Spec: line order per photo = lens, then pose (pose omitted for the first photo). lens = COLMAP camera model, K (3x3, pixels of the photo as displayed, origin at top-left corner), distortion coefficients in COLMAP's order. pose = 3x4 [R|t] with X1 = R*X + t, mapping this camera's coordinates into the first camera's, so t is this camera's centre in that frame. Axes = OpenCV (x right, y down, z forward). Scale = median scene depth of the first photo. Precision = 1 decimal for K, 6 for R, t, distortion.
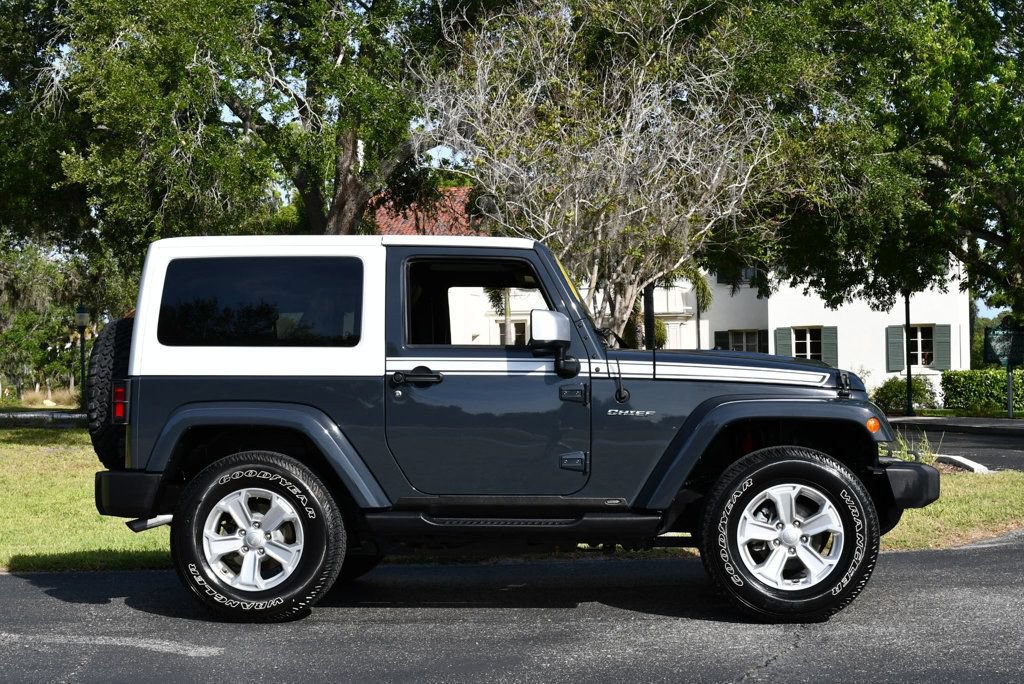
lens RADIAL K [[1535.4, 0, 514.9], [0, 1535.4, 343.3], [0, 0, 1]] dist [-0.041404, 0.000000]
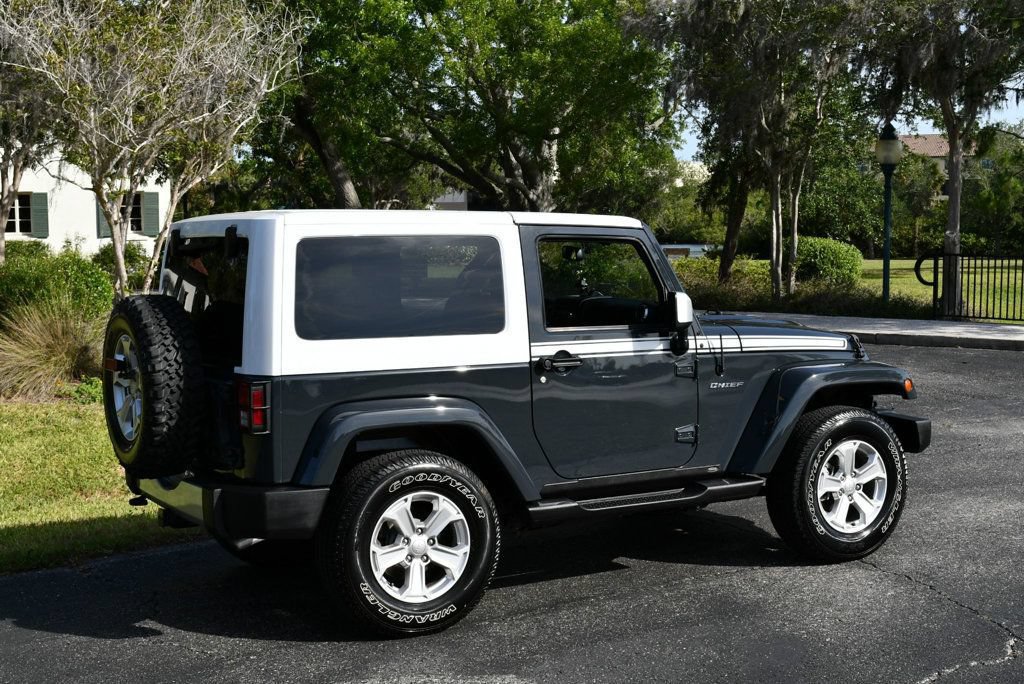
lens RADIAL K [[1452.7, 0, 521.8], [0, 1452.7, 350.1], [0, 0, 1]] dist [-0.021180, 0.000000]
pose [[0.817372, -0.050363, 0.573904, -0.615777], [-0.012171, 0.994440, 0.104602, -0.082042], [-0.575981, -0.092484, 0.812215, 0.265745]]
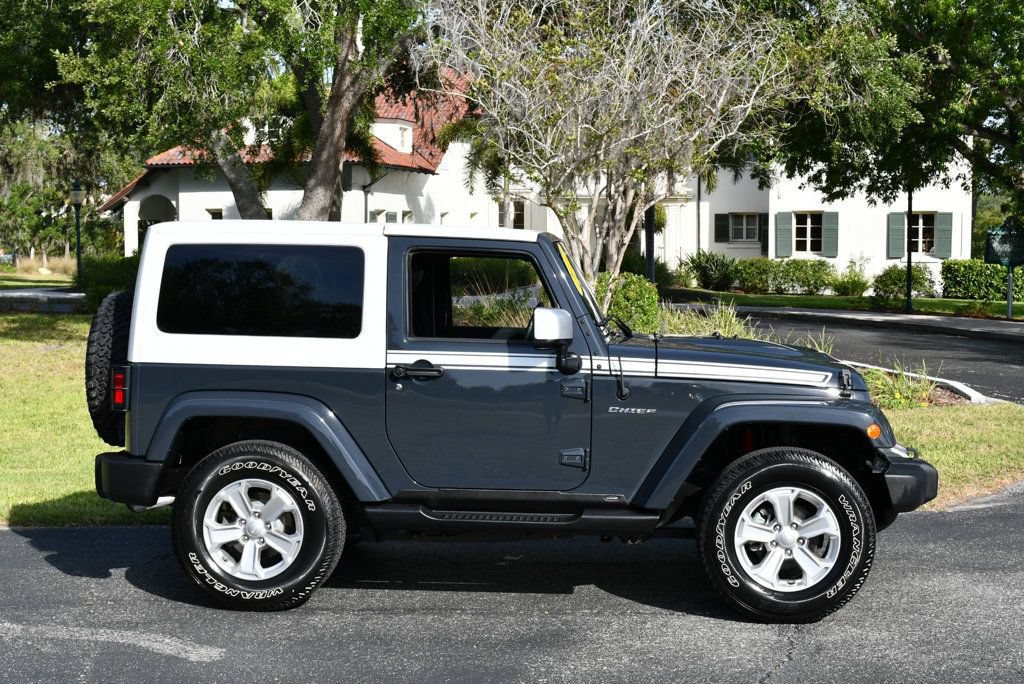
lens RADIAL K [[1539.0, 0, 513.2], [0, 1539.0, 349.3], [0, 0, 1]] dist [-0.041566, 0.000000]
pose [[0.999877, 0.015583, 0.001491, -0.003573], [-0.015654, 0.995640, 0.091959, -0.084939], [-0.000052, -0.091971, 0.995762, 0.007310]]
